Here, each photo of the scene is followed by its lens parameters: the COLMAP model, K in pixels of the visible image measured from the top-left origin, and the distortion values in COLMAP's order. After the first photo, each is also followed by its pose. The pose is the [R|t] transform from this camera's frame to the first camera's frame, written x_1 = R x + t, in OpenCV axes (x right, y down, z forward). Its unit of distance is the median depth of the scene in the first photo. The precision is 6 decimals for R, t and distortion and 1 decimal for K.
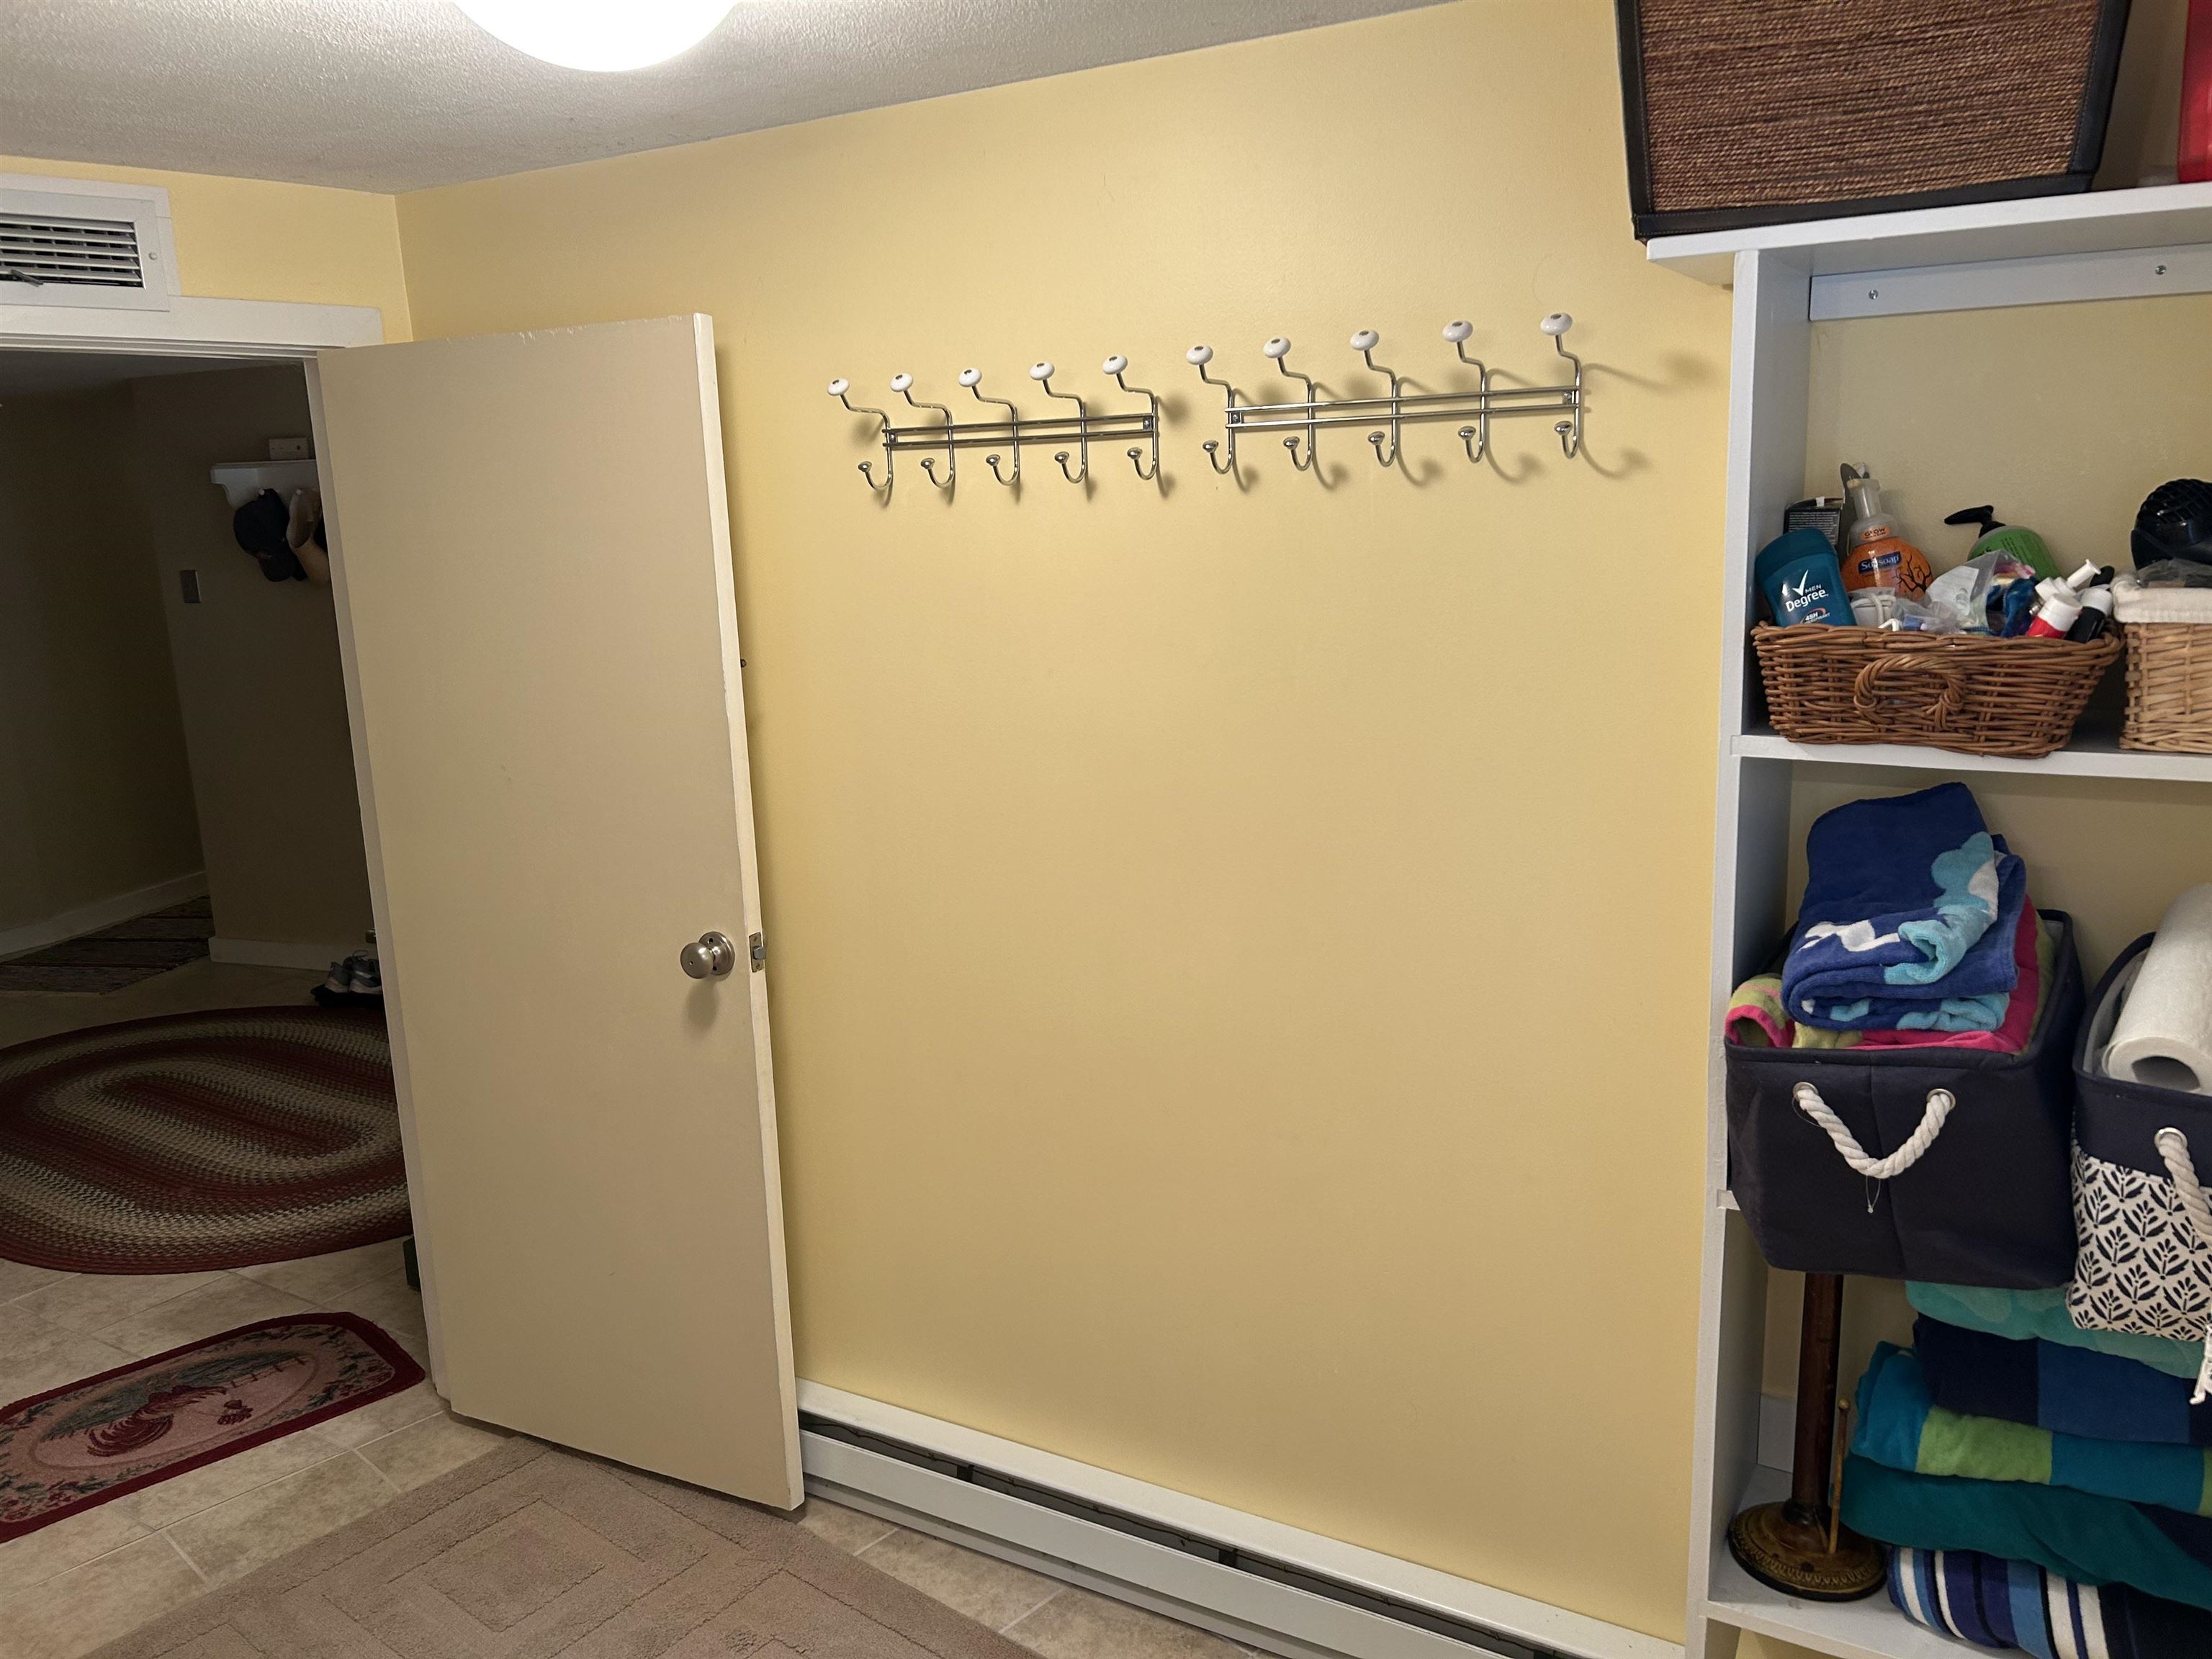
lens RADIAL K [[1643.1, 0, 1106.0], [0, 1643.1, 829.5], [0, 0, 1]] dist [0.003243, 0.000410]
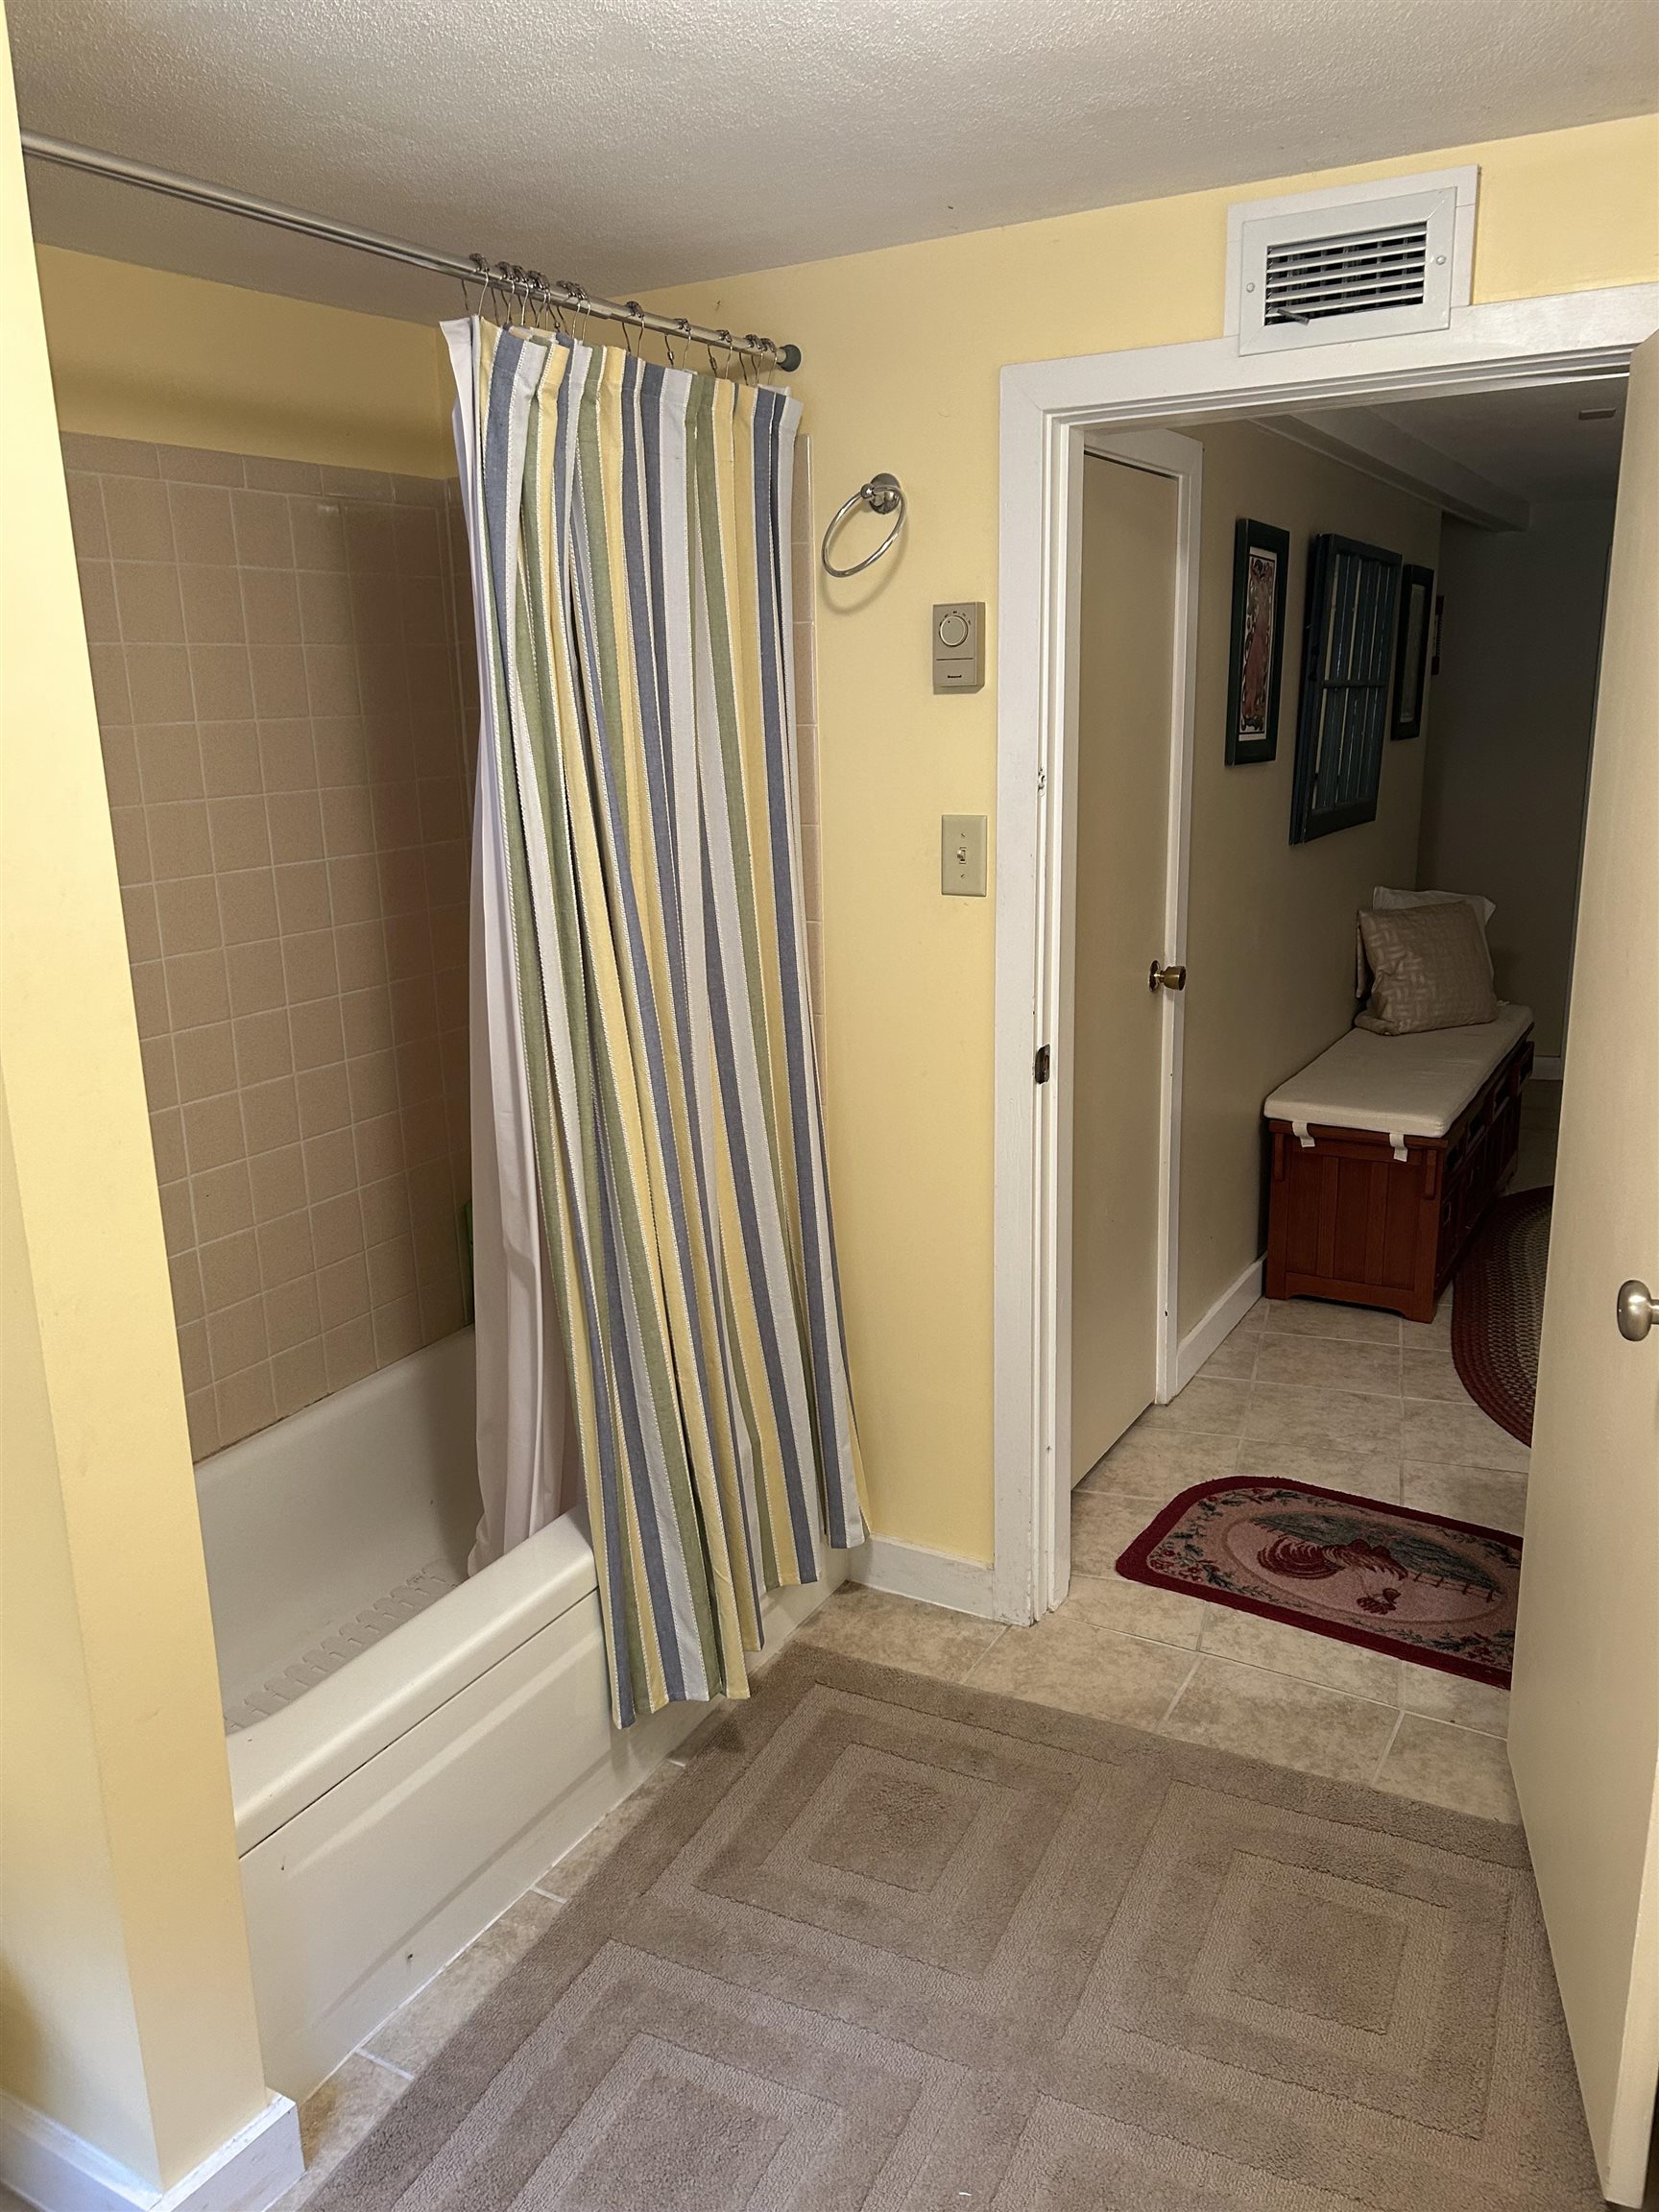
lens RADIAL K [[1643.1, 0, 829.5], [0, 1643.1, 1106.0], [0, 0, 1]] dist [0.003243, 0.000410]
pose [[0.226576, 0.262809, -0.937867, 0.199010], [-0.175787, 0.958131, 0.226019, -0.066425], [0.957999, 0.113654, 0.263287, 0.467623]]
